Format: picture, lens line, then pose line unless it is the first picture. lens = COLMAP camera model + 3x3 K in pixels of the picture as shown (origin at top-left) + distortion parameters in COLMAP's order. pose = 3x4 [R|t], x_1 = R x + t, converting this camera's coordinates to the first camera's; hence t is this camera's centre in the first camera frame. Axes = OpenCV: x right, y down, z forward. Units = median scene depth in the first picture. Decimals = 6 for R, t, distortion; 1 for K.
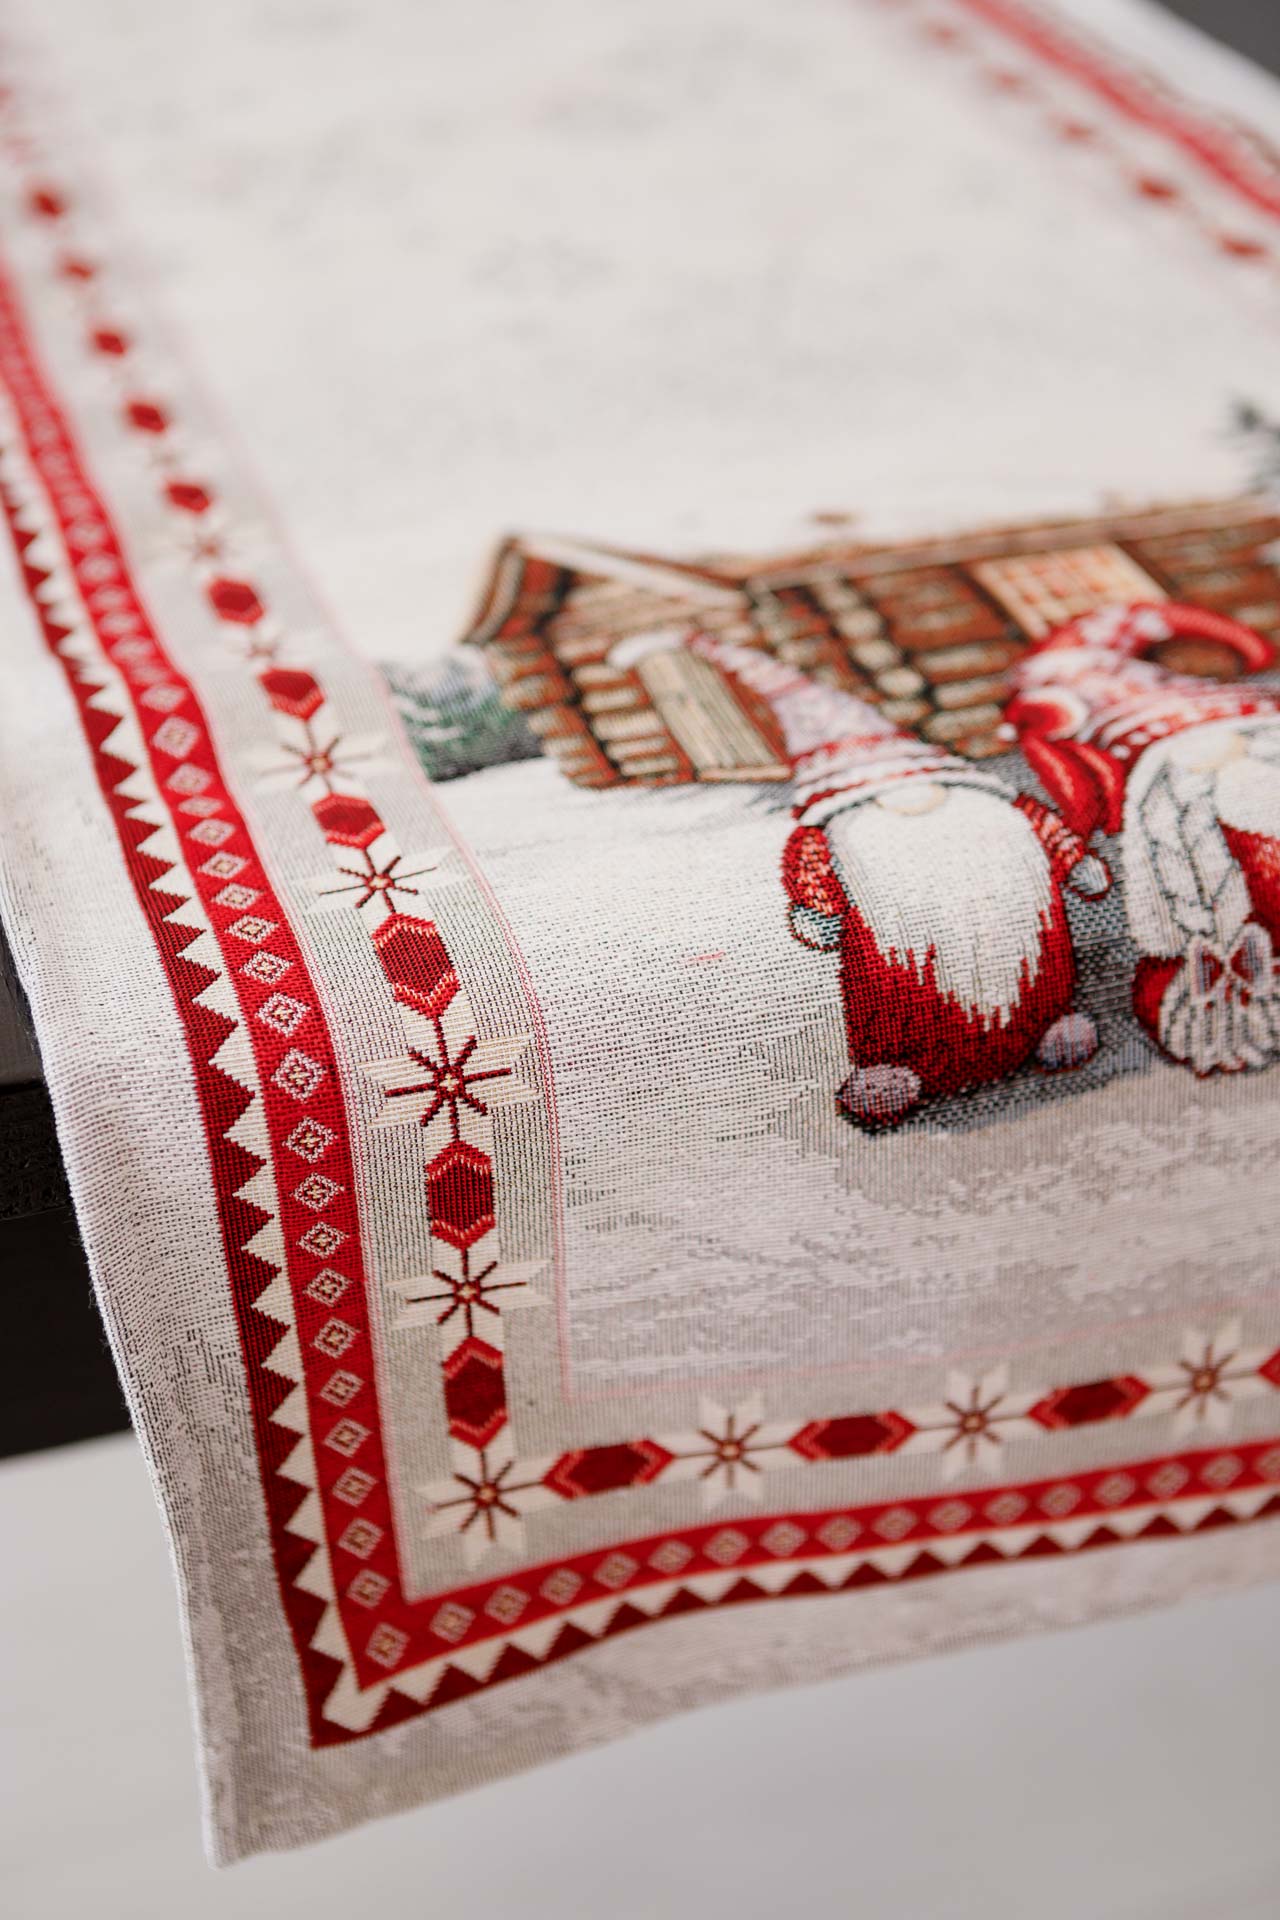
lens RADIAL K [[2989.7, 0, 642.3], [0, 2989.7, 957.1], [0, 0, 1]] dist [0.102730, 0.000000]
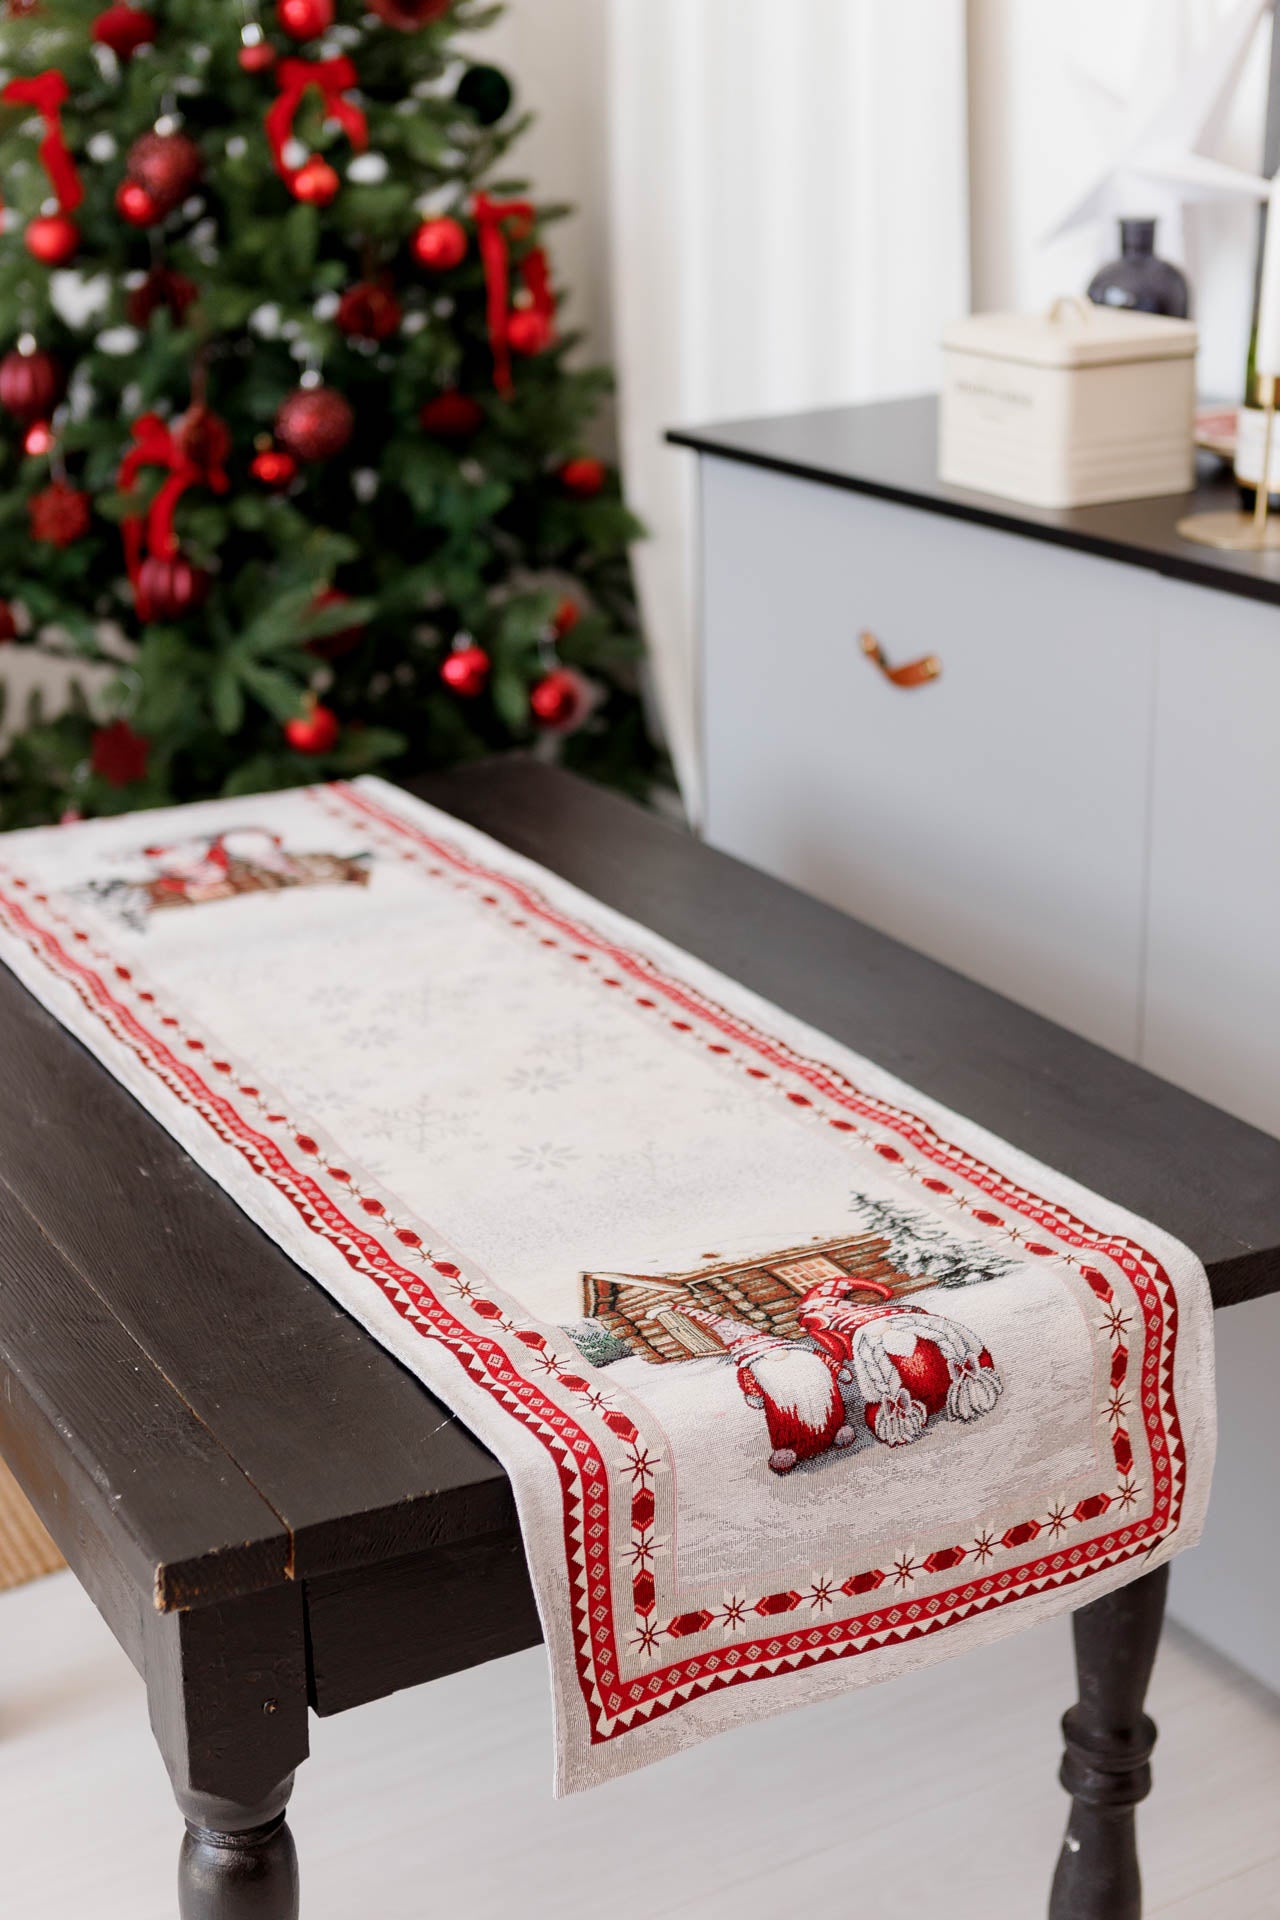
lens RADIAL K [[2721.8, 0, 634.1], [0, 2721.8, 971.2], [0, 0, 1]] dist [0.028781, 0.000000]
pose [[0.984101, -0.070700, 0.162934, -0.410736], [0.107701, 0.966999, -0.230899, 0.165391], [-0.141232, 0.244776, 0.959238, -1.428928]]
